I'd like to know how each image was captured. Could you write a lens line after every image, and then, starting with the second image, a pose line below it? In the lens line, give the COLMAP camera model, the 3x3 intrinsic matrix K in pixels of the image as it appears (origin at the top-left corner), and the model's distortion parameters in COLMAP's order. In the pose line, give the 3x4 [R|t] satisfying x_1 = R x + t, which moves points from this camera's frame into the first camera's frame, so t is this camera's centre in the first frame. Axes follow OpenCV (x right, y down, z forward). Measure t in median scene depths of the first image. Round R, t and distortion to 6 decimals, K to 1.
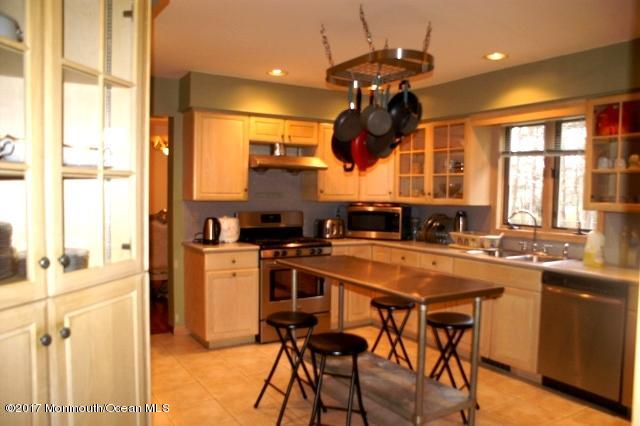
lens RADIAL K [[513.2, 0, 320.0], [0, 513.2, 213.0], [0, 0, 1]] dist [0.001335, 0.003395]
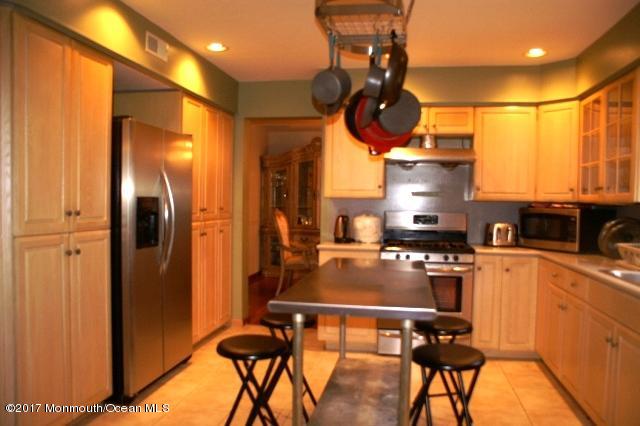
lens RADIAL K [[513.2, 0, 320.0], [0, 513.2, 213.0], [0, 0, 1]] dist [0.001335, 0.003395]
pose [[0.791249, 0.017900, -0.611232, 0.316406], [-0.030622, 0.999477, -0.010371, 0.014467], [0.610727, 0.026923, 0.791384, 0.184749]]
